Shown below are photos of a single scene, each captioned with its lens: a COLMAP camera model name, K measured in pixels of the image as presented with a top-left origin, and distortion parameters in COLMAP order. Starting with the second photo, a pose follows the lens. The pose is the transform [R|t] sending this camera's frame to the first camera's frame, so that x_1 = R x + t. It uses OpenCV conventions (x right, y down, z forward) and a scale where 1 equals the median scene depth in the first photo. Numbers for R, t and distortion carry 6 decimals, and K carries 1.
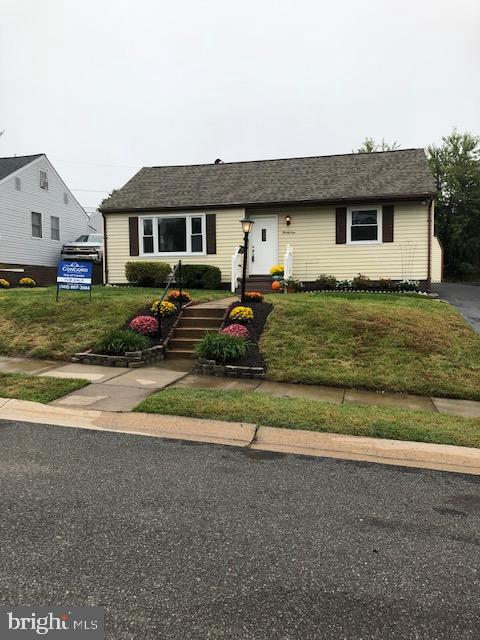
lens RADIAL K [[543.4, 0, 240.0], [0, 543.4, 320.0], [0, 0, 1]] dist [0.024905, -0.001998]
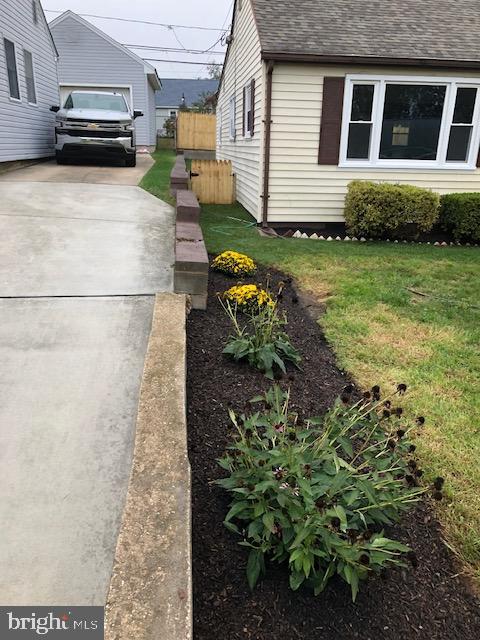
lens RADIAL K [[543.4, 0, 240.0], [0, 543.4, 320.0], [0, 0, 1]] dist [0.024905, -0.001998]
pose [[0.952669, -0.058428, 0.298341, -0.420795], [-0.016512, 0.969964, 0.242687, -0.100485], [-0.303560, -0.236127, 0.923090, 0.550108]]
